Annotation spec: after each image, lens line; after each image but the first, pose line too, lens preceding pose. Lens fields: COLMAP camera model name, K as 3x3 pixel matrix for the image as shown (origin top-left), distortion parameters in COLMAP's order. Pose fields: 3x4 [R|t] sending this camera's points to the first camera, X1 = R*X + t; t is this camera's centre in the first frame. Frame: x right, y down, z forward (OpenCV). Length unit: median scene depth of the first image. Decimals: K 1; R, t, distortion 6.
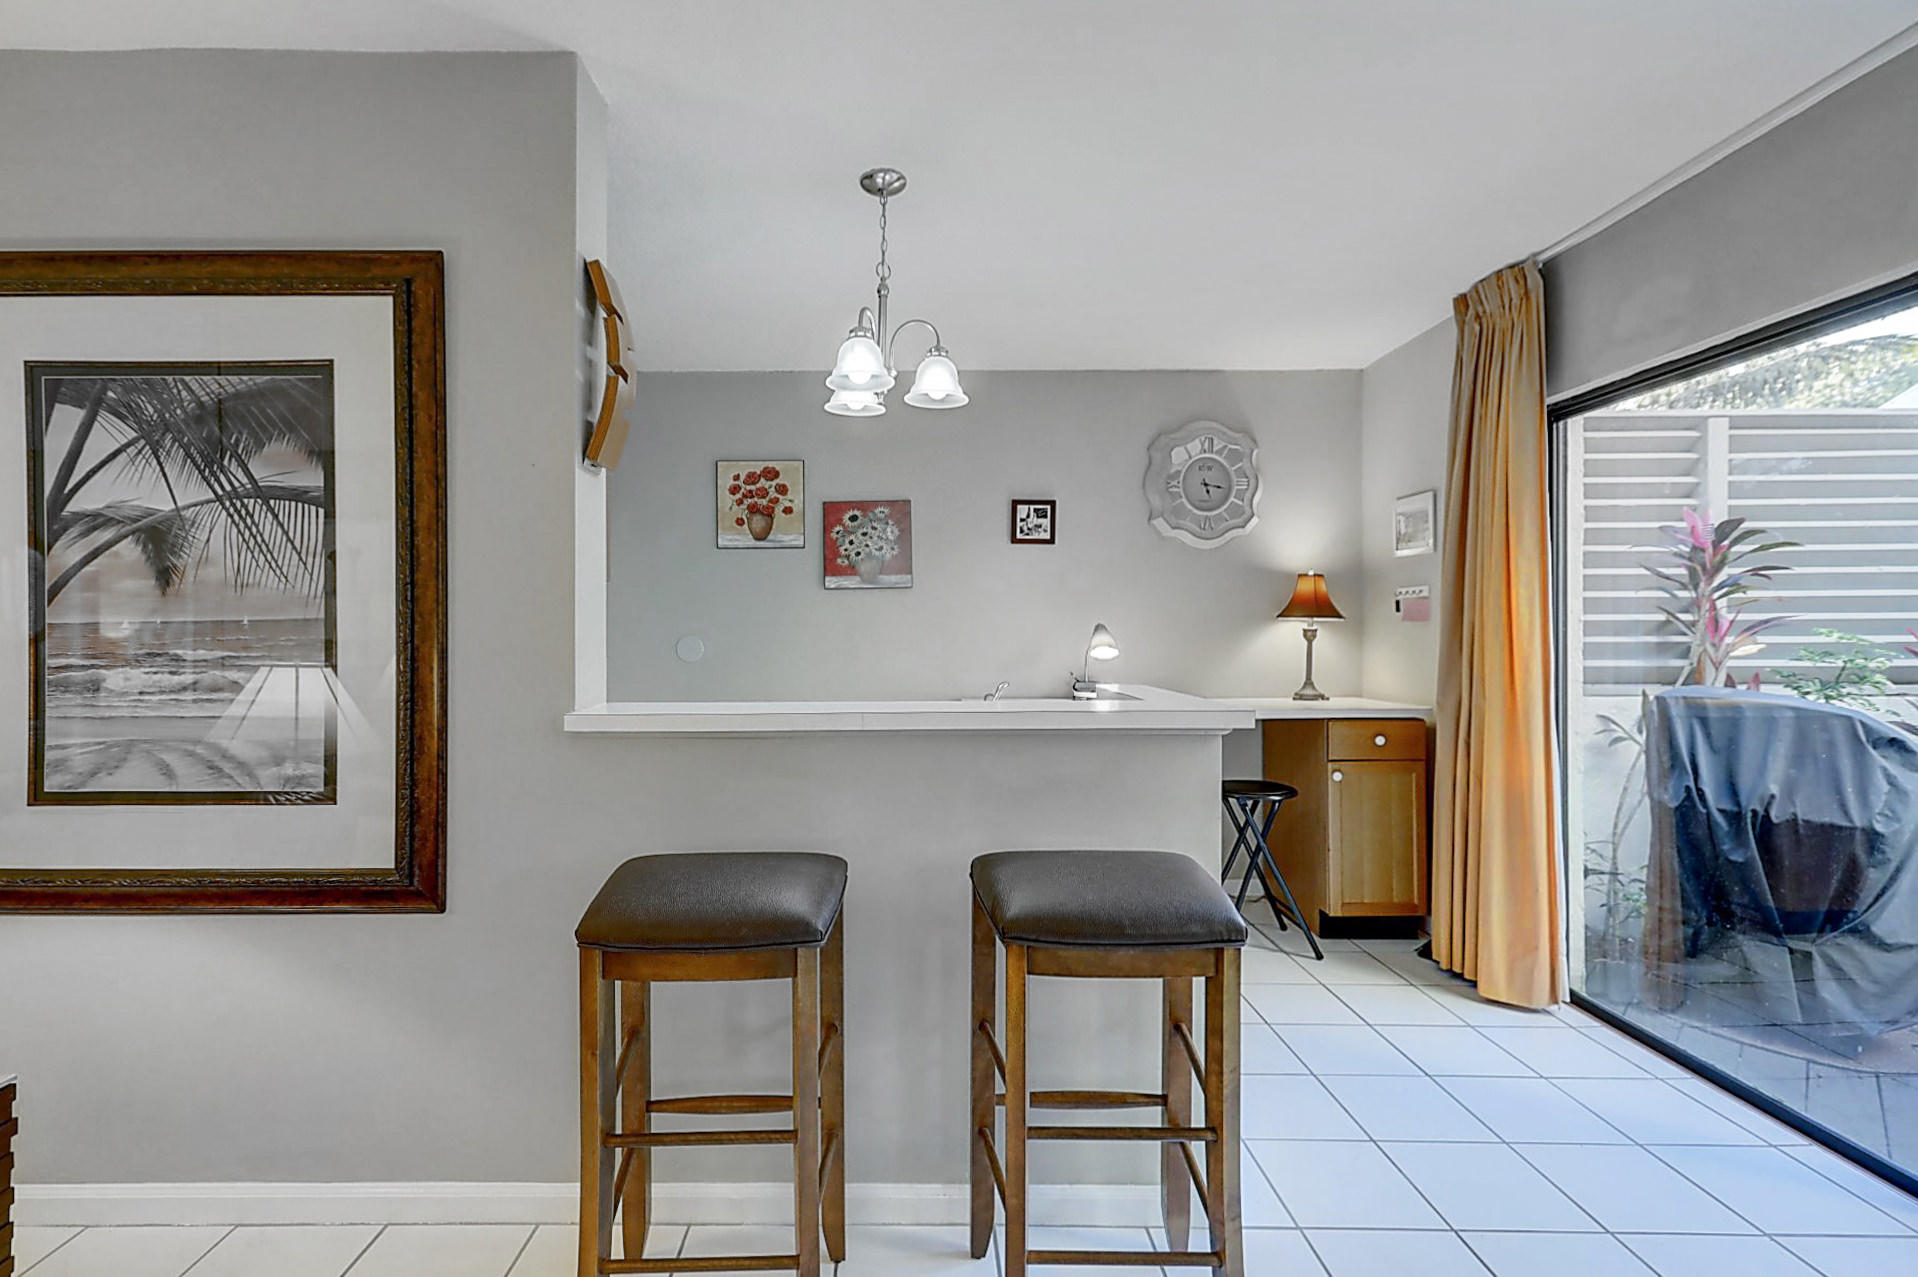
lens RADIAL K [[878.7, 0, 904.5], [0, 878.7, 632.2], [0, 0, 1]] dist [0.000307, 0.000132]
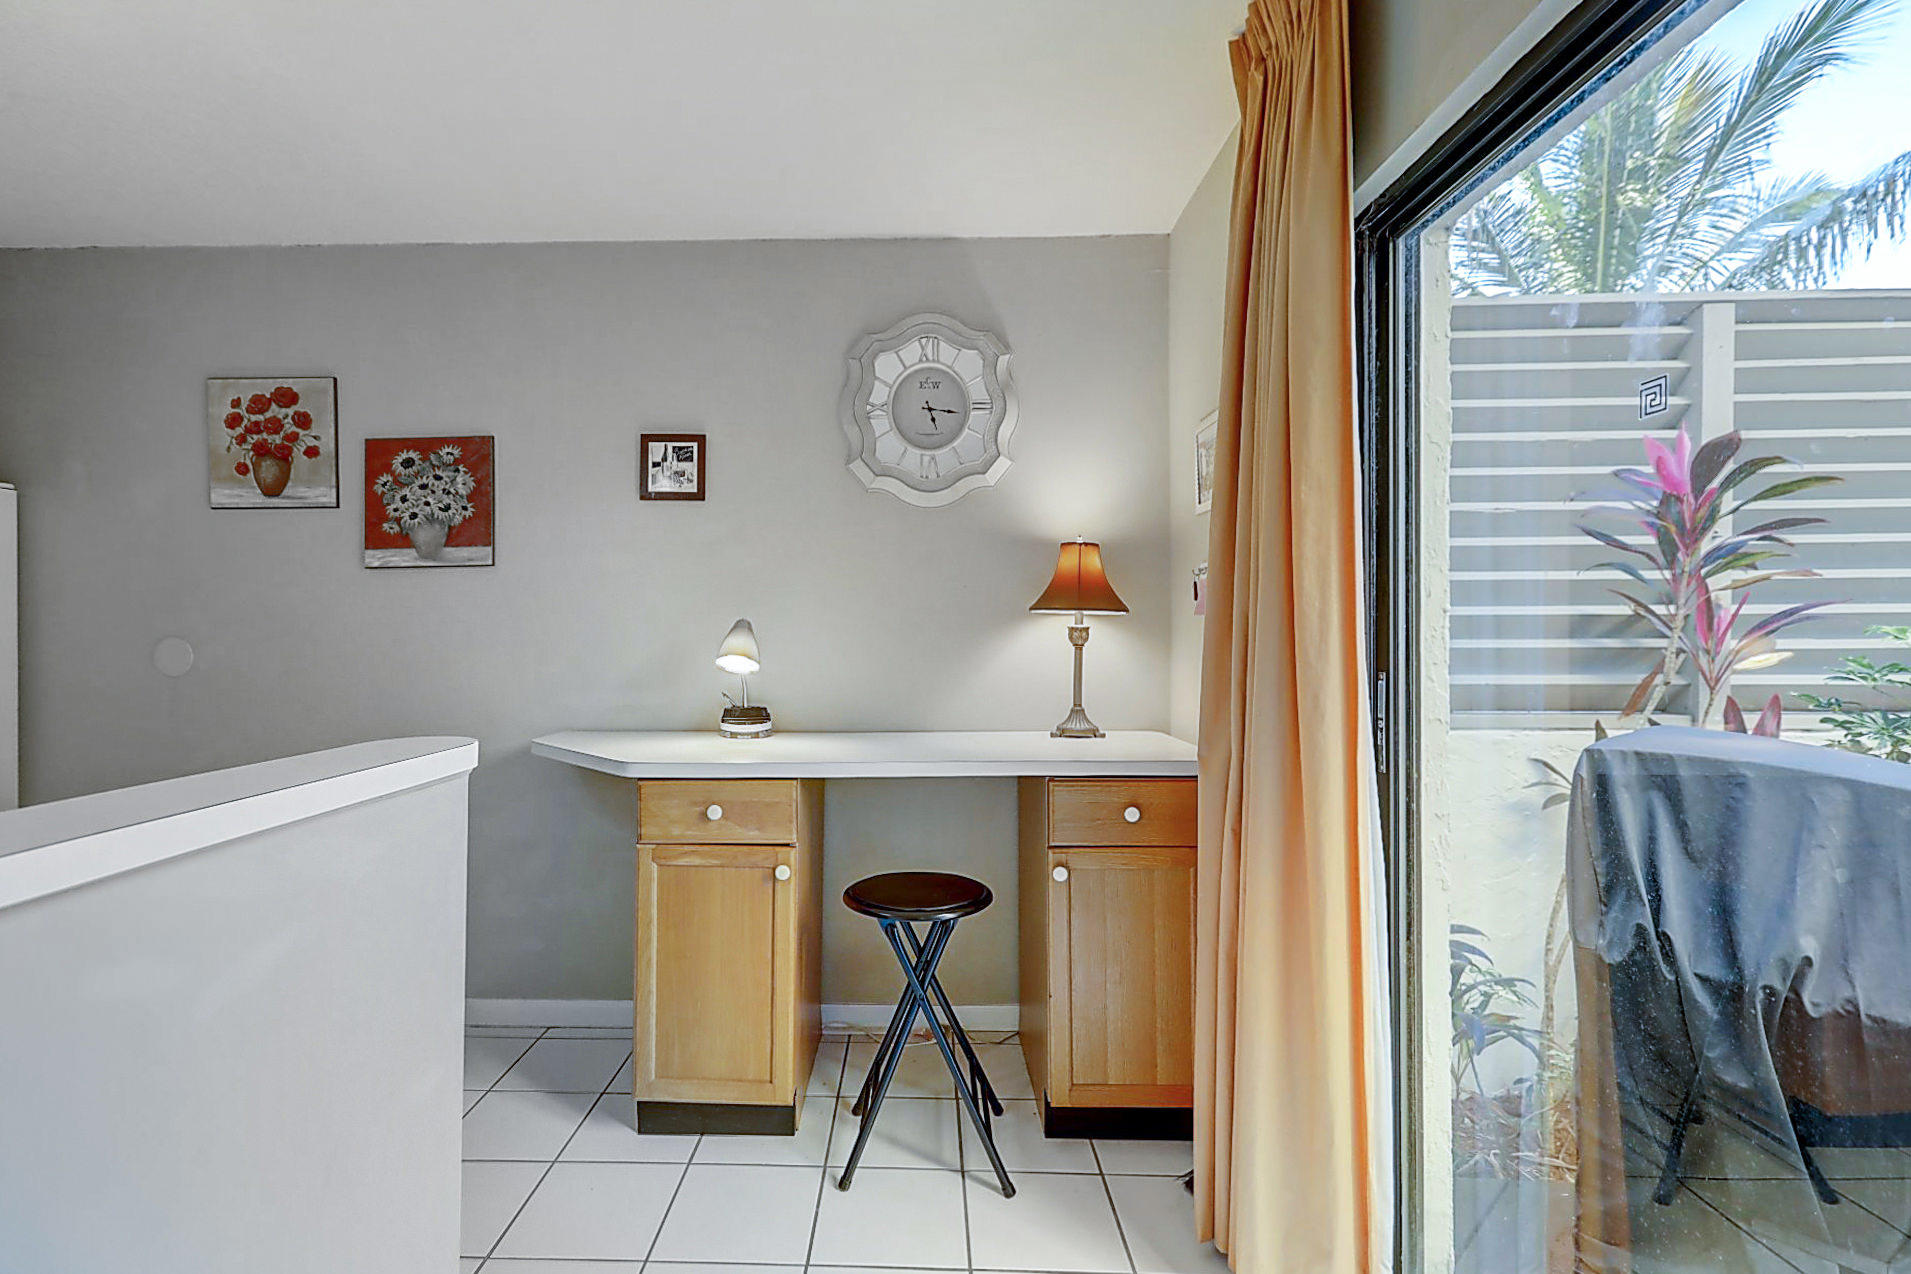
lens RADIAL K [[875.5, 0, 901.2], [0, 875.5, 630.8], [0, 0, 1]] dist [0.000307, 0.000132]
pose [[0.999922, -0.000425, -0.012479, 0.366403], [0.000375, 0.999992, -0.004002, 0.001225], [0.012480, 0.003997, 0.999914, 0.378439]]
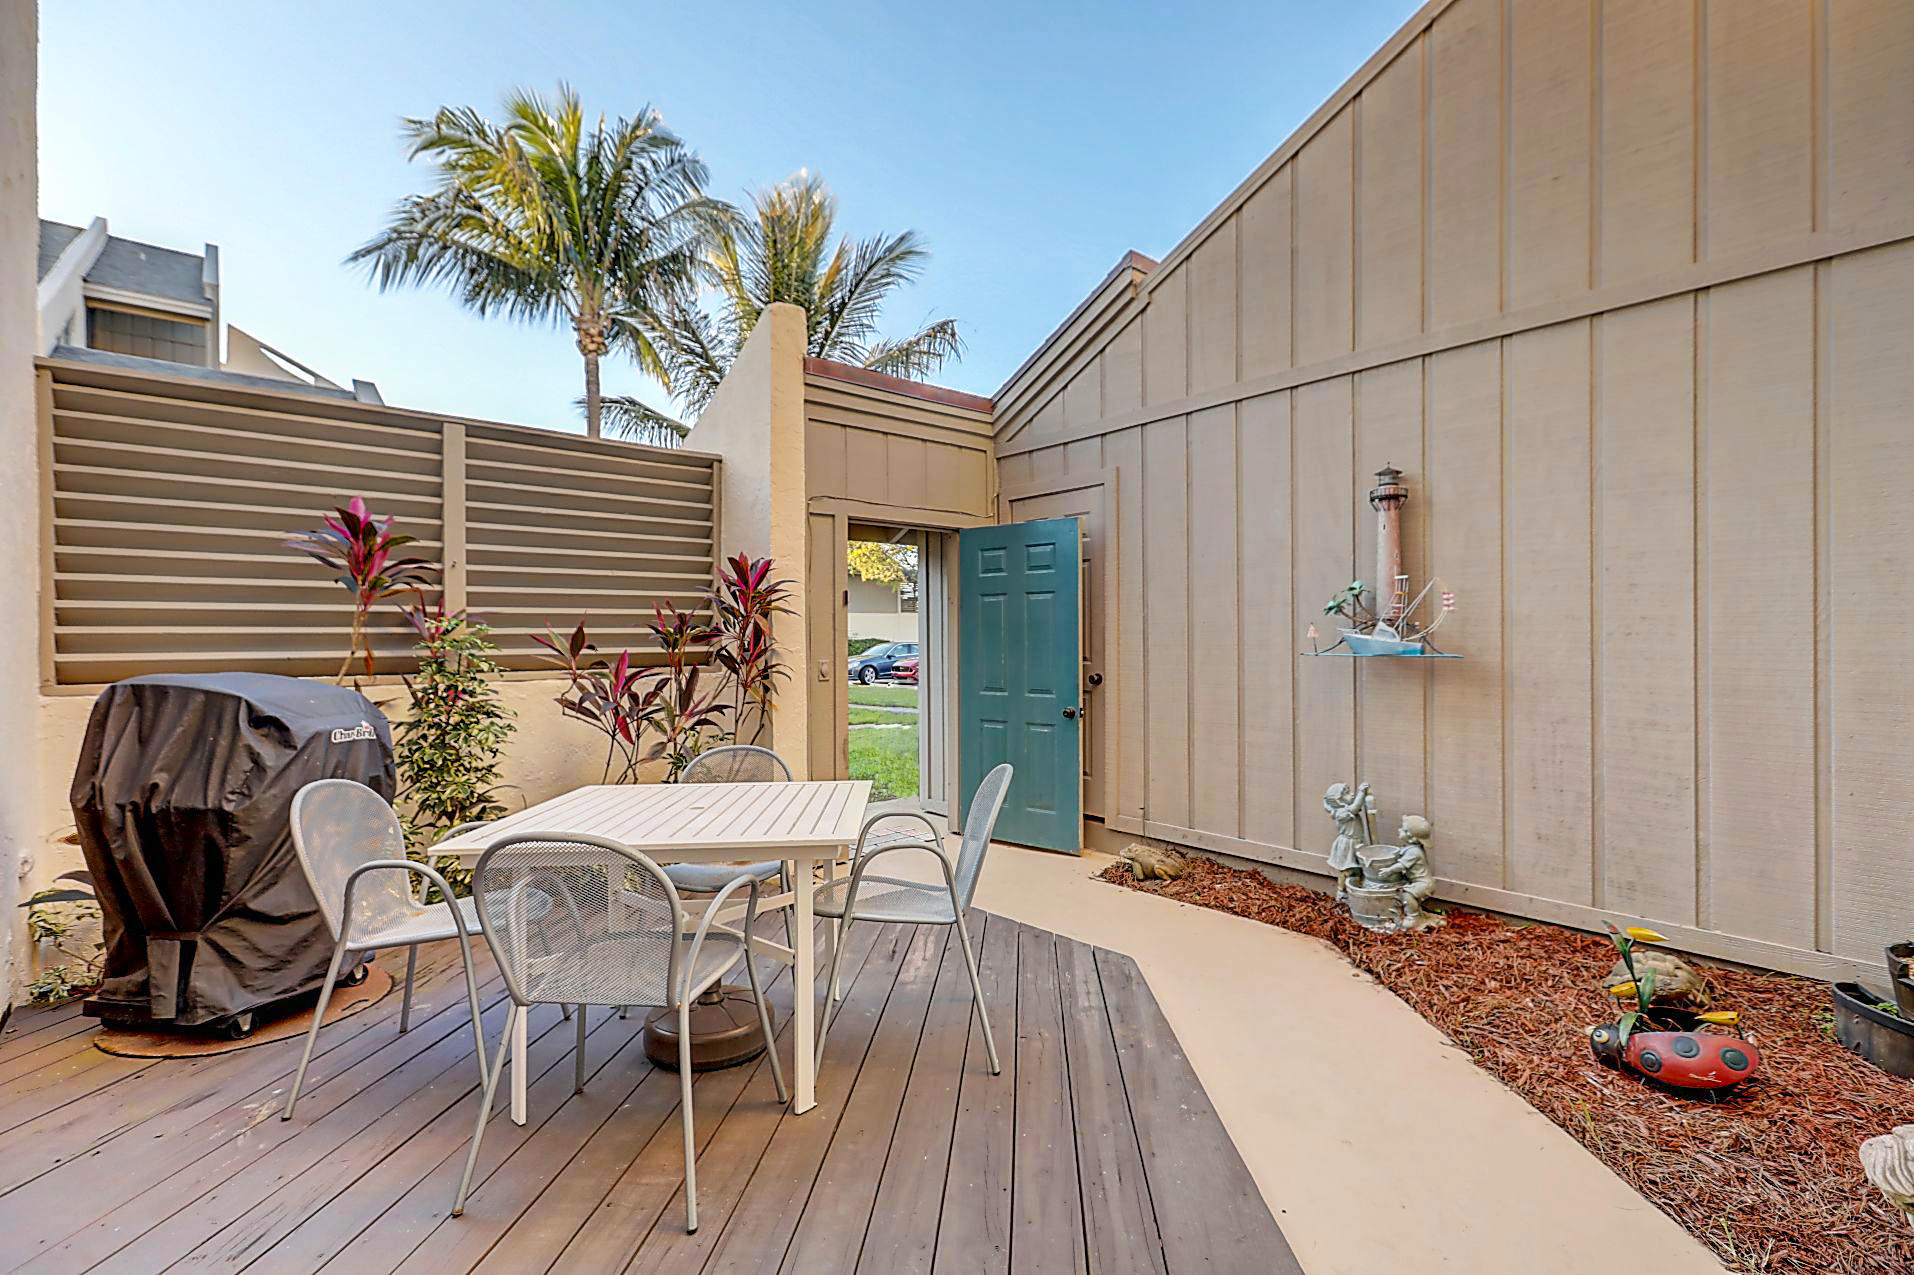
lens RADIAL K [[828.7, 0, 957.0], [0, 828.7, 637.5], [0, 0, 1]] dist [-0.000060, -0.000605]
pose [[0.750610, -0.004201, 0.660732, 0.794797], [0.005115, 0.999987, 0.000548, 0.022655], [-0.660726, 0.002968, 0.750622, -0.189004]]
